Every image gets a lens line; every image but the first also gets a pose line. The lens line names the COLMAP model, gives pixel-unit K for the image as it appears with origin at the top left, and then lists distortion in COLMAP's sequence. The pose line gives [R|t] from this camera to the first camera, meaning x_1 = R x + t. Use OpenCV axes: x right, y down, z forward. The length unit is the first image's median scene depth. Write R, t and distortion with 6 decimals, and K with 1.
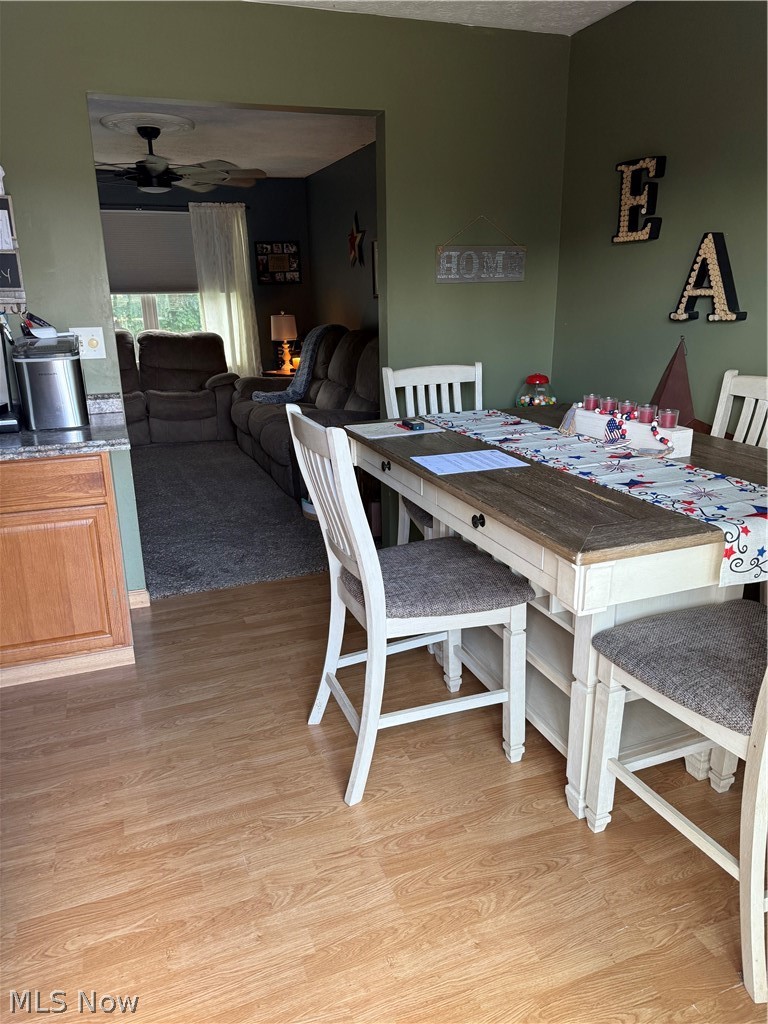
lens RADIAL K [[719.4, 0, 383.3], [0, 719.4, 513.0], [0, 0, 1]] dist [0.032423, -0.047128]
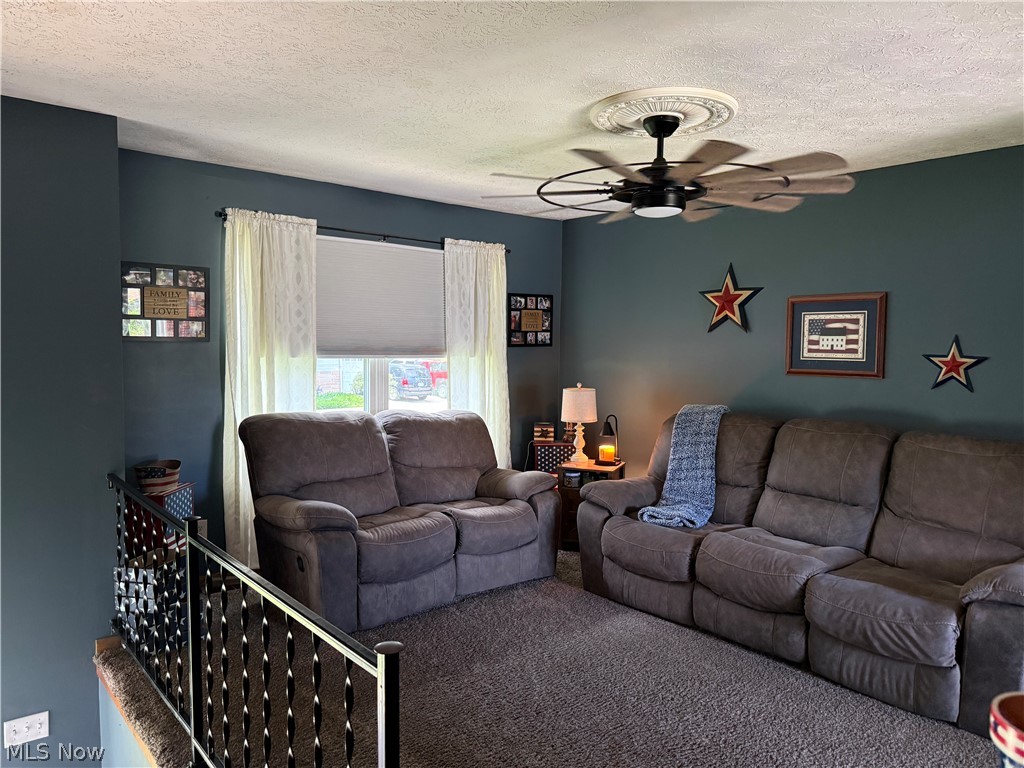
lens RADIAL K [[705.5, 0, 517.1], [0, 705.5, 376.9], [0, 0, 1]] dist [0.049604, 0.000432]
pose [[0.938732, 0.005711, 0.344601, -1.079650], [0.080006, 0.968938, -0.234004, -0.297500], [-0.335233, 0.247237, 0.909116, 0.882316]]
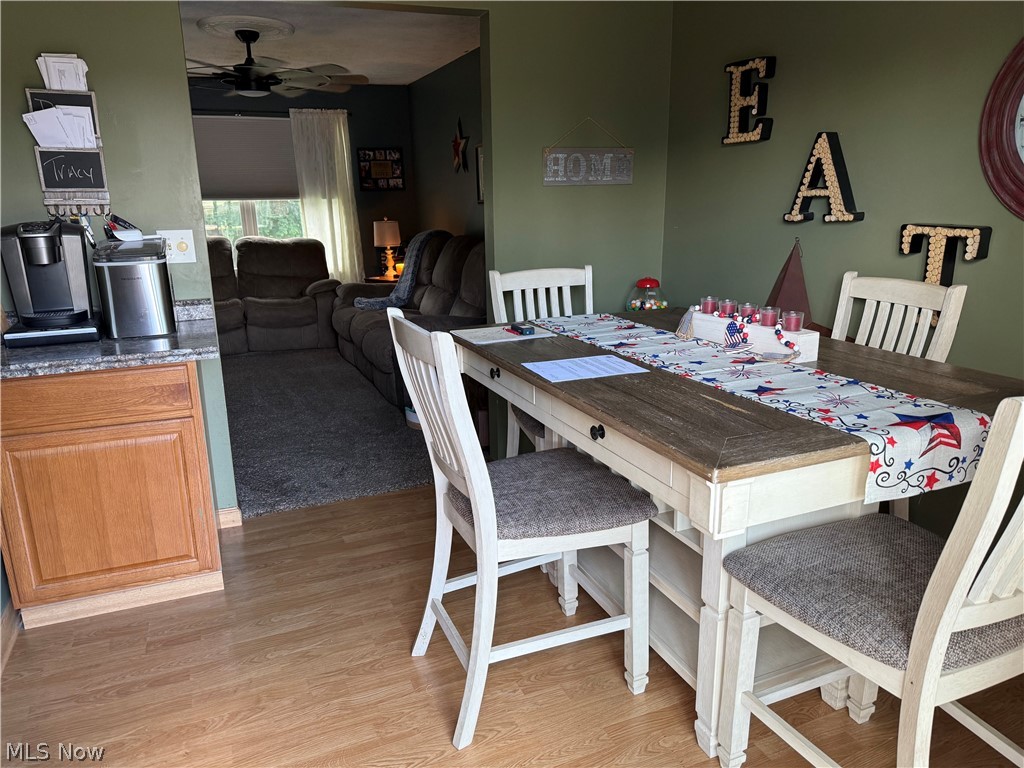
lens RADIAL K [[719.4, 0, 511.8], [0, 719.4, 379.5], [0, 0, 1]] dist [0.032423, -0.047128]
pose [[0.999405, -0.009189, 0.033246, -0.004906], [0.011013, 0.998419, -0.055120, -0.005011], [-0.032687, 0.055453, 0.997926, 0.057571]]
